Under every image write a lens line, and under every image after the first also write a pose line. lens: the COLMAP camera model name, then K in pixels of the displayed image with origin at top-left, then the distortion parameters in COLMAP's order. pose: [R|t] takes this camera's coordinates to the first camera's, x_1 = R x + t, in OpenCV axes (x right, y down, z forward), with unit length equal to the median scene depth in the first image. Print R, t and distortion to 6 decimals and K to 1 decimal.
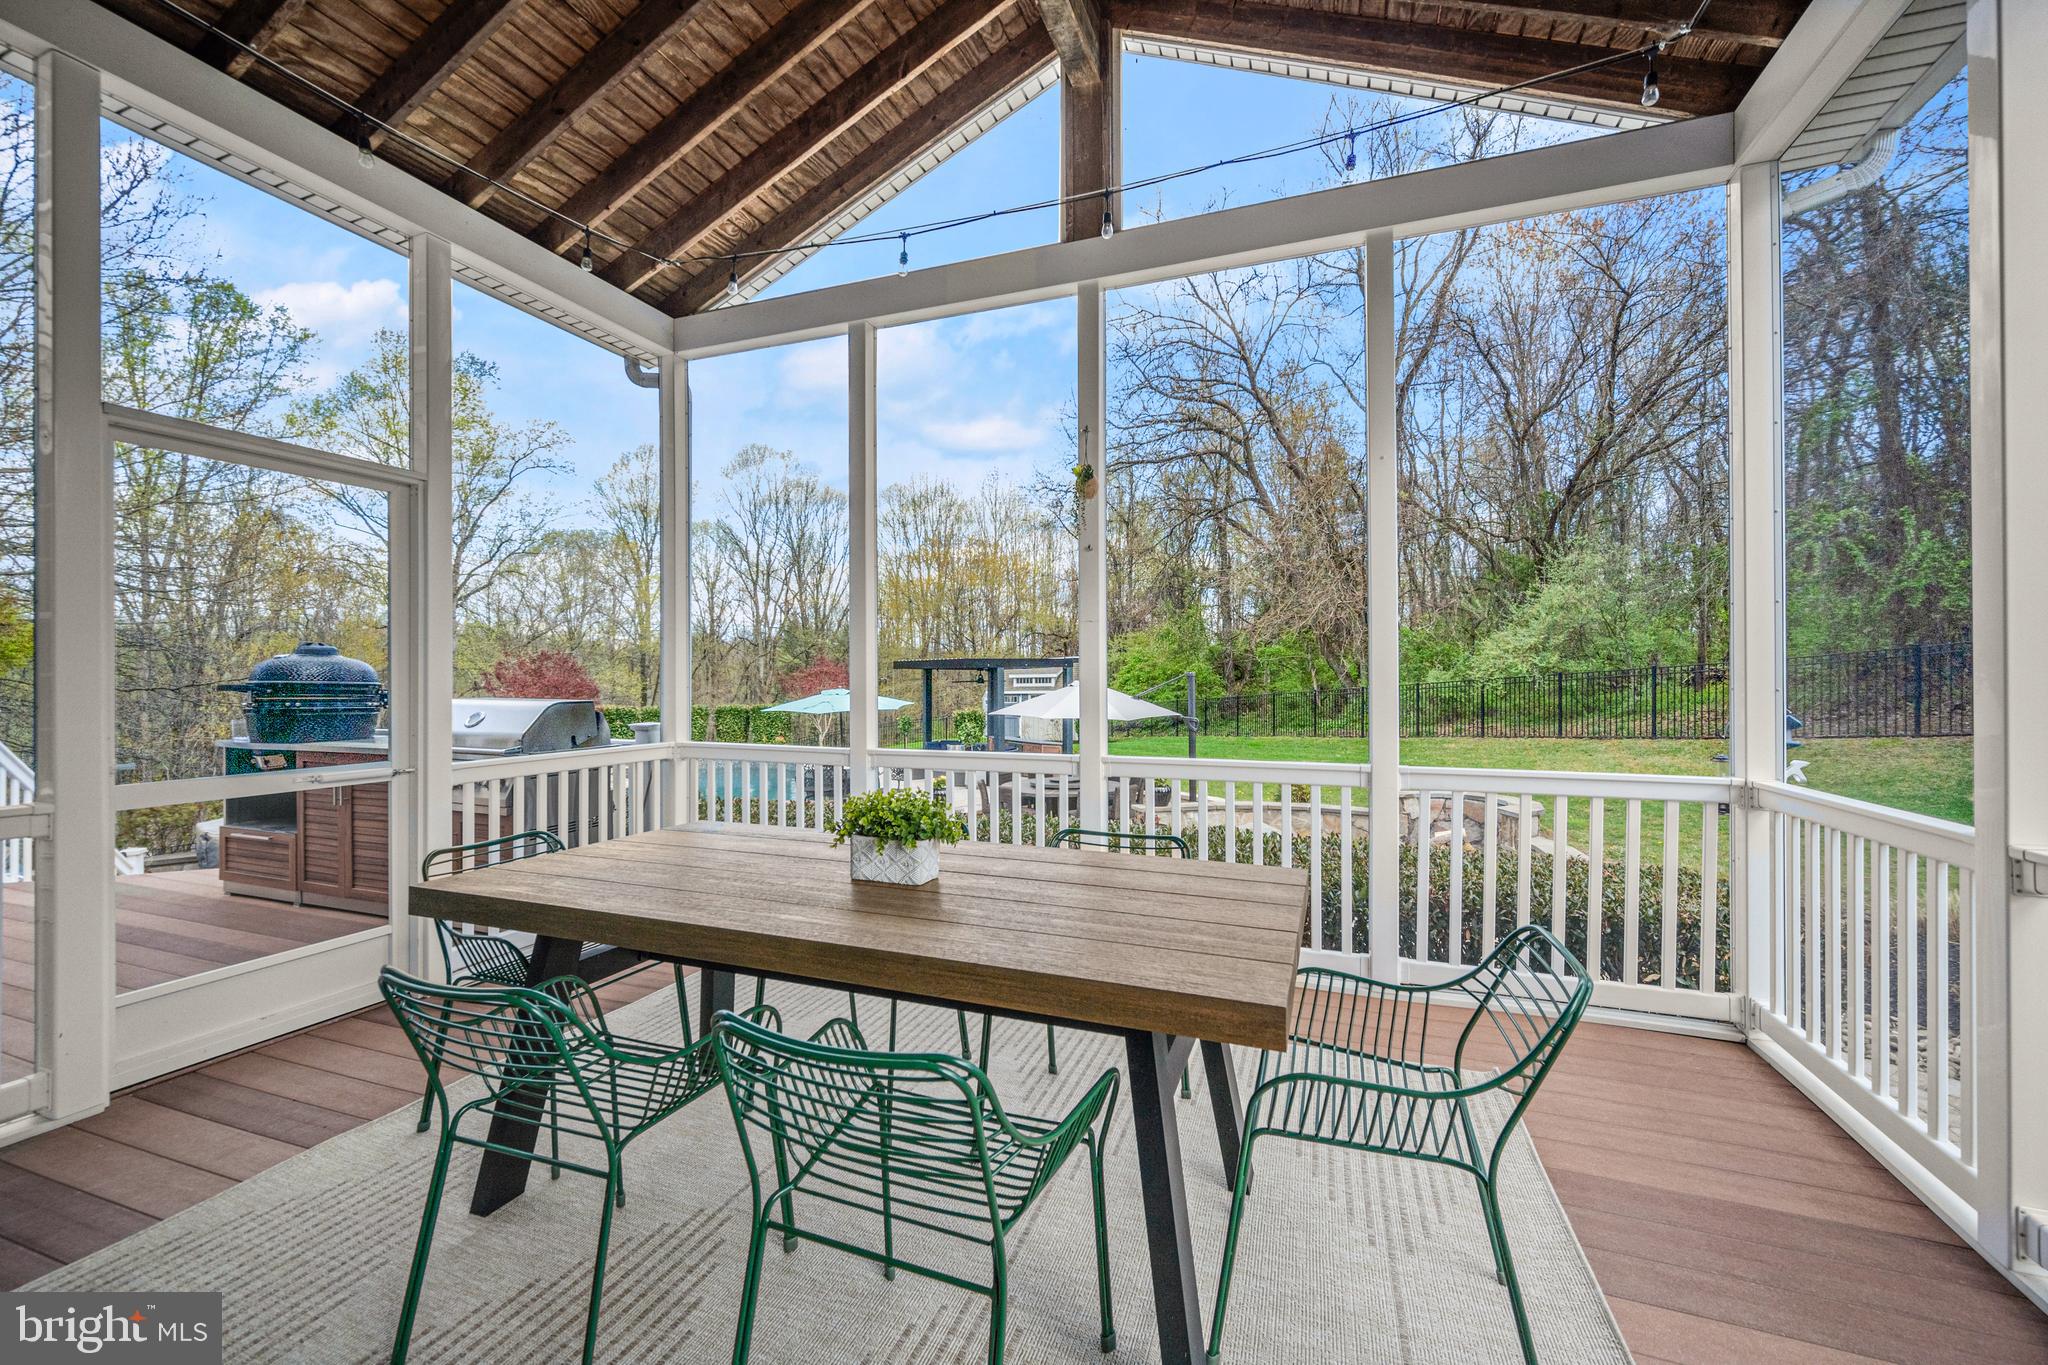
lens RADIAL K [[810.2, 0, 1022.5], [0, 810.2, 660.6], [0, 0, 1]] dist [-0.000475, -0.000047]
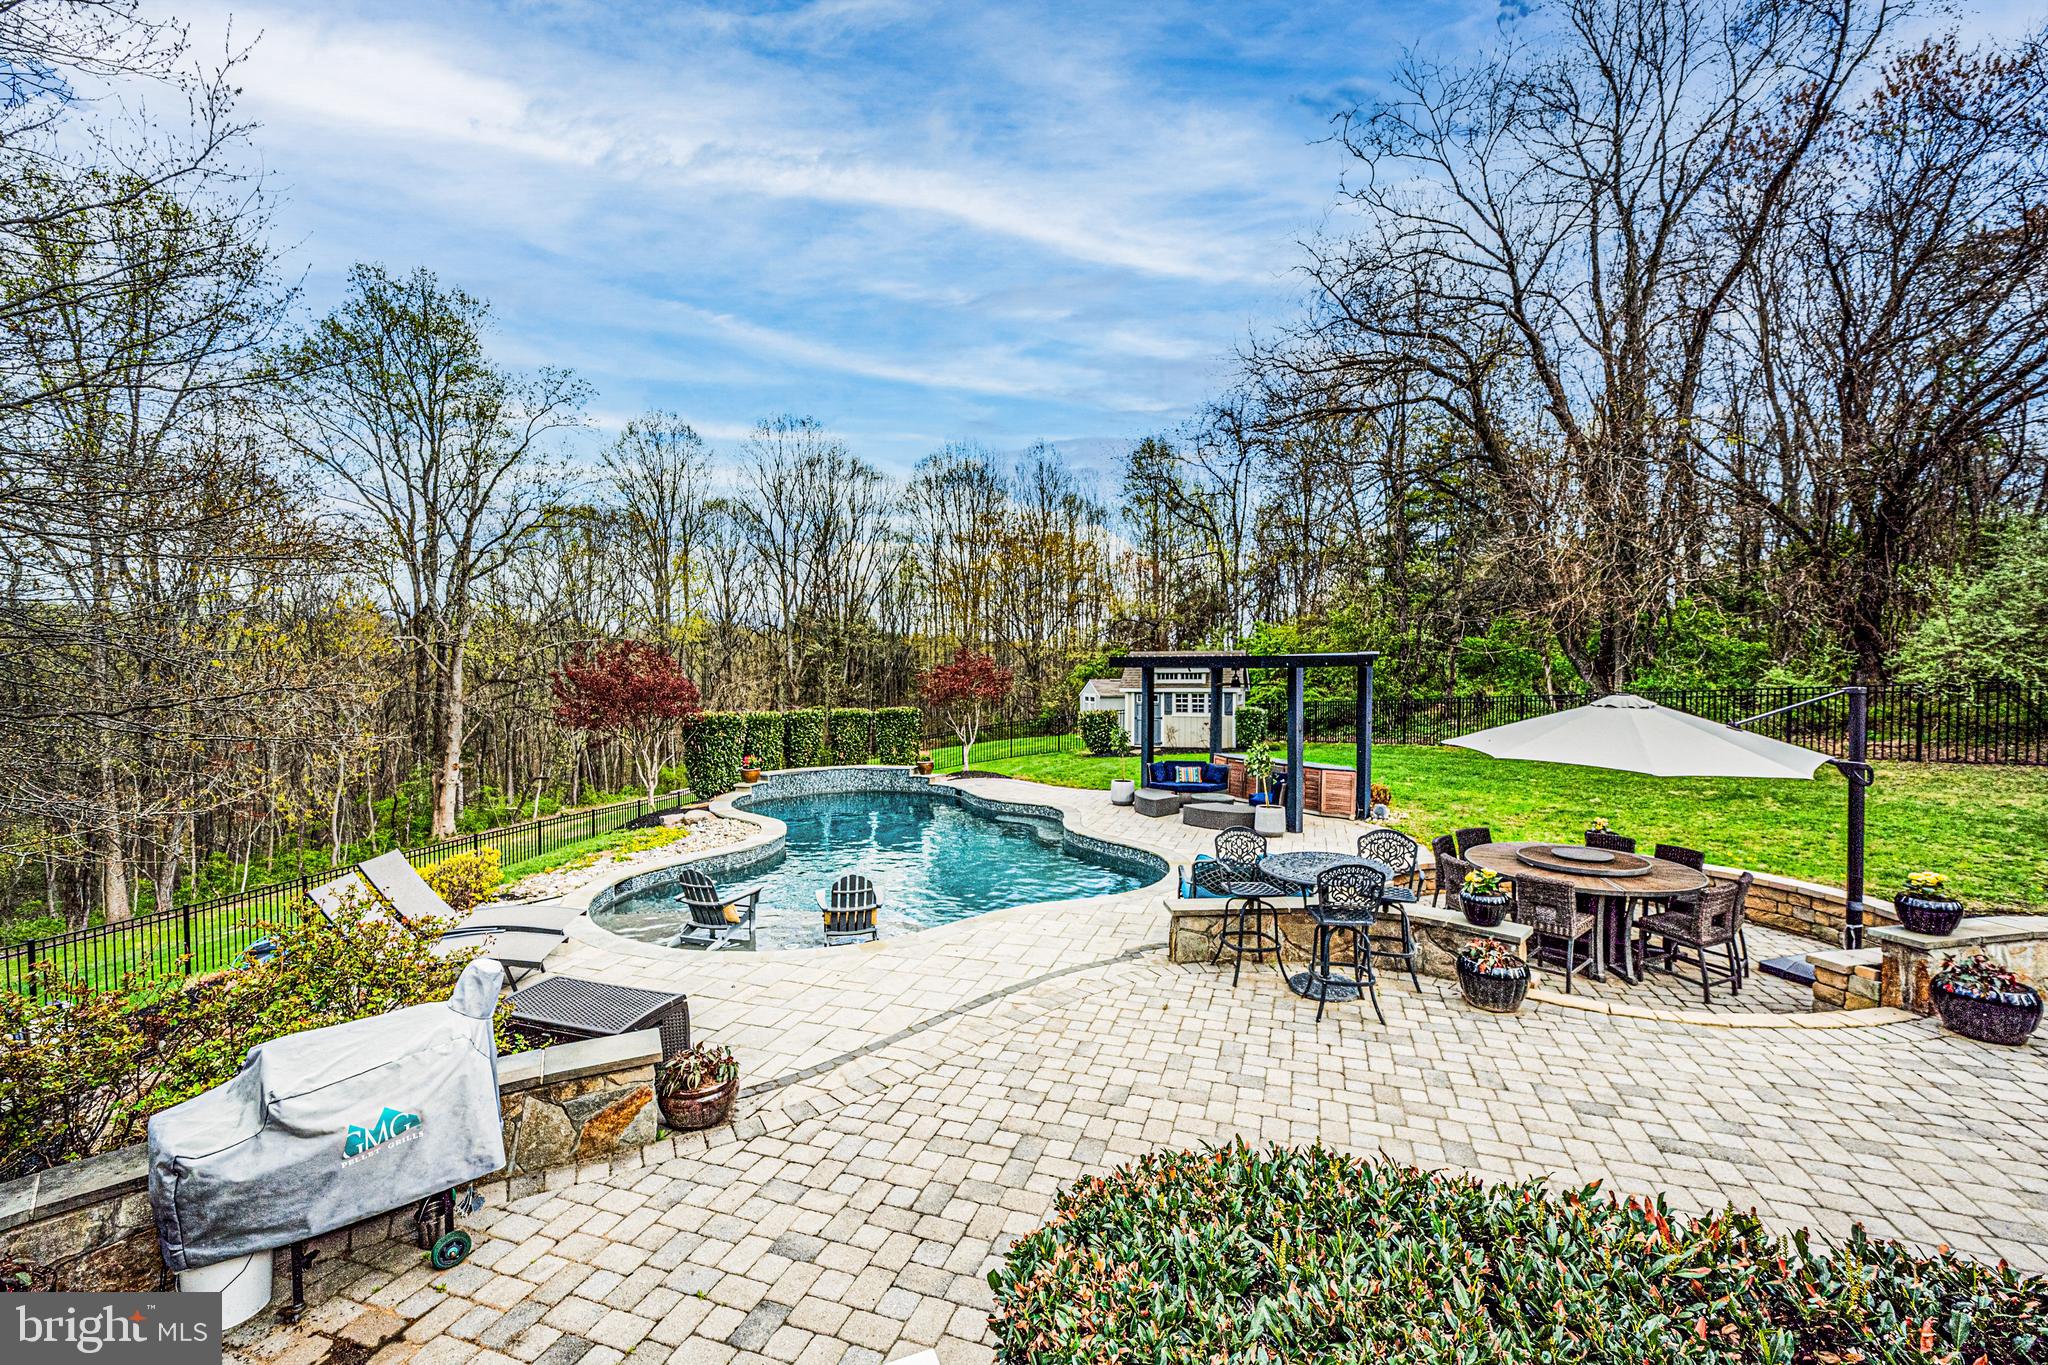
lens RADIAL K [[824.3, 0, 1024.0], [0, 824.3, 682.5], [0, 0, 1]] dist [0.000180, -0.000222]
pose [[0.999929, 0.000978, 0.011885, -0.113763], [-0.001457, 0.999182, 0.040401, -0.002656], [-0.011836, -0.040415, 0.999113, 0.105051]]
